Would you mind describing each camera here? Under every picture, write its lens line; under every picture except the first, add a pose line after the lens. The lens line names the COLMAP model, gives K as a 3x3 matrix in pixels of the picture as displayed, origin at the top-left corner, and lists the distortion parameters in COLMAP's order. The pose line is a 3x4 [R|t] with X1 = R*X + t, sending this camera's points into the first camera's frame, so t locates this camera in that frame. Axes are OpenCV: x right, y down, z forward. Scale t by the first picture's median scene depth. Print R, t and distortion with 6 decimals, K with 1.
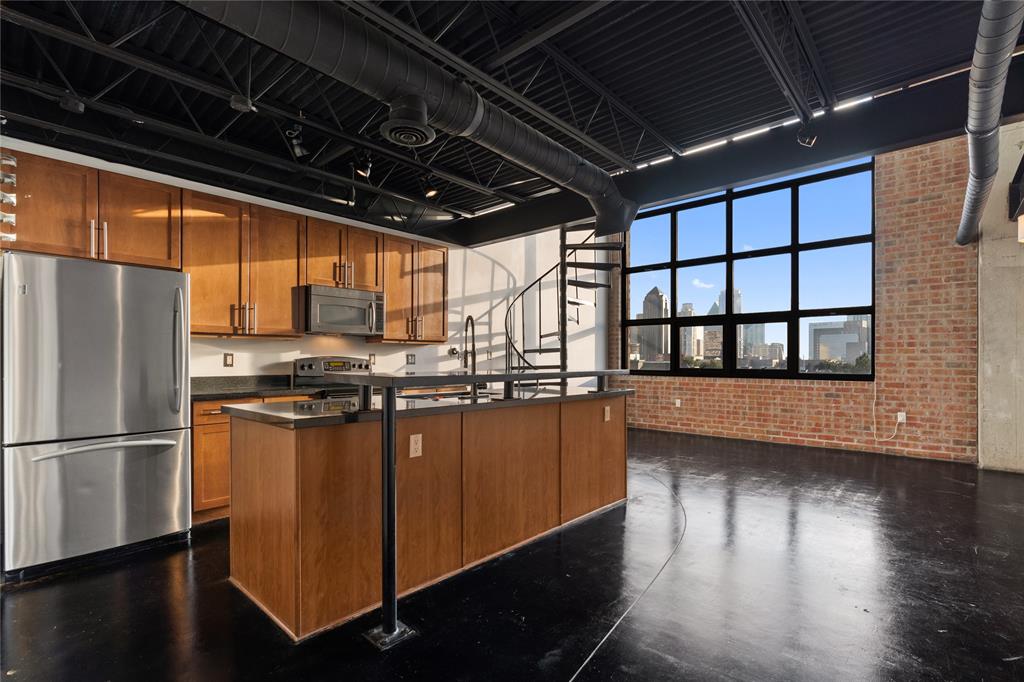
lens RADIAL K [[478.8, 0, 517.9], [0, 478.8, 358.7], [0, 0, 1]] dist [0.000288, 0.000033]
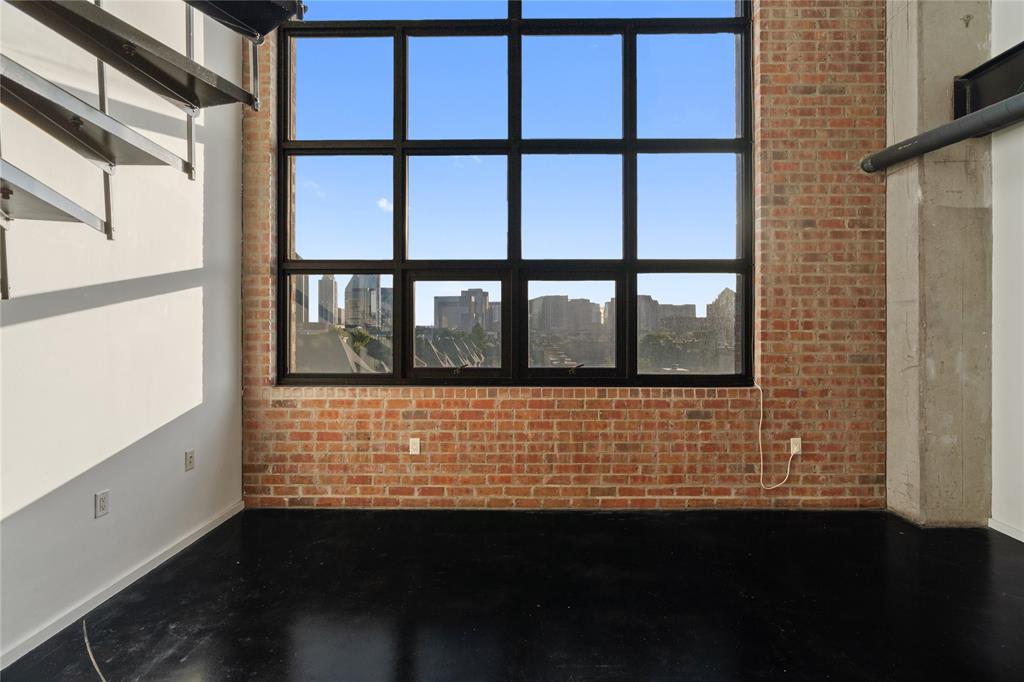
lens RADIAL K [[469.4, 0, 514.0], [0, 469.4, 328.8], [0, 0, 1]] dist [-0.004028, 0.000117]
pose [[0.752874, -0.003360, 0.658156, 0.145140], [0.001071, 0.999992, 0.003879, -0.027921], [-0.658163, -0.002215, 0.752872, 0.786279]]
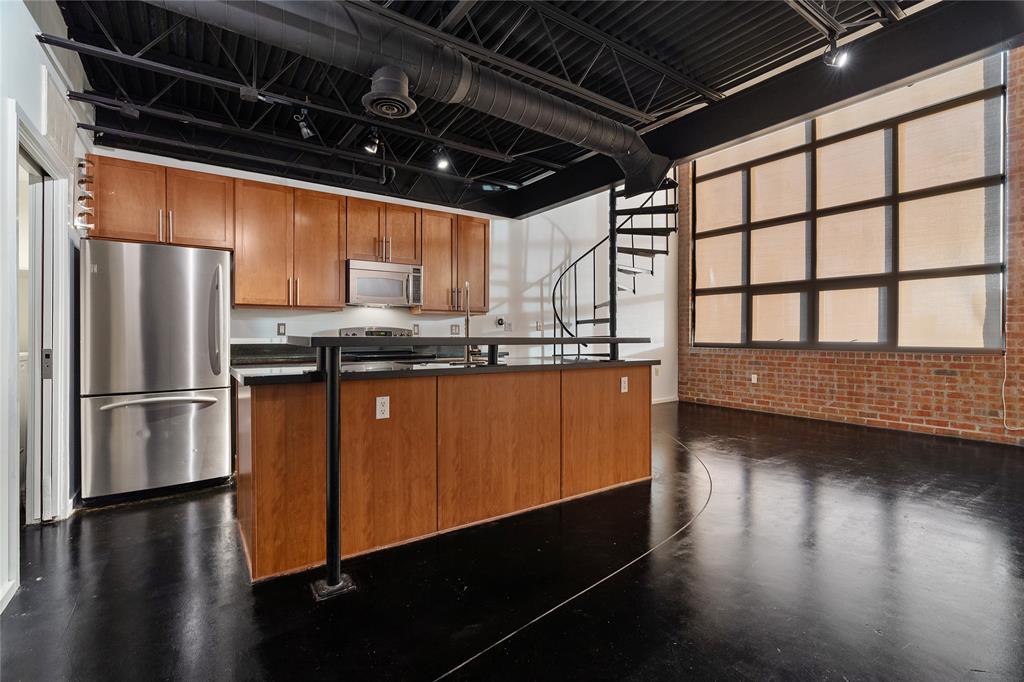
lens RADIAL K [[468.8, 0, 511.3], [0, 468.8, 336.8], [0, 0, 1]] dist [0.000364, 0.001062]
pose [[0.973029, 0.000623, -0.230681, 0.119707], [0.000745, 0.999983, 0.005846, 0.010075], [0.230681, -0.005860, 0.973012, 0.036499]]
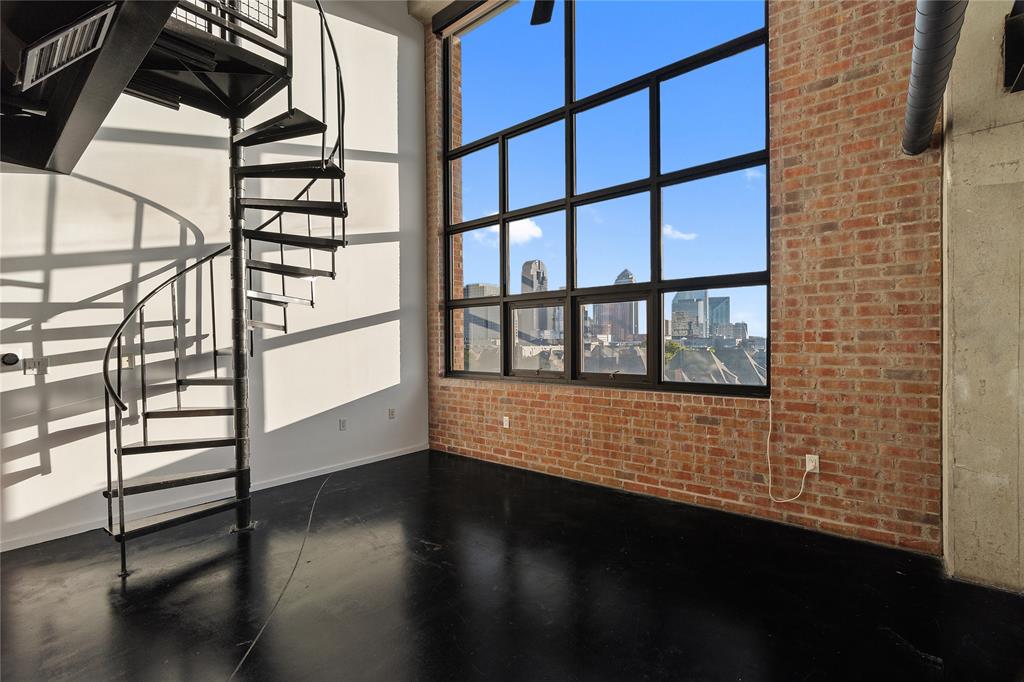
lens RADIAL K [[464.6, 0, 512.8], [0, 464.6, 345.7], [0, 0, 1]] dist [-0.002783, 0.000860]
pose [[0.999260, -0.011717, 0.036648, 0.421522], [0.011291, 0.999866, 0.011813, -0.029460], [-0.036782, -0.011390, 0.999258, 0.456250]]
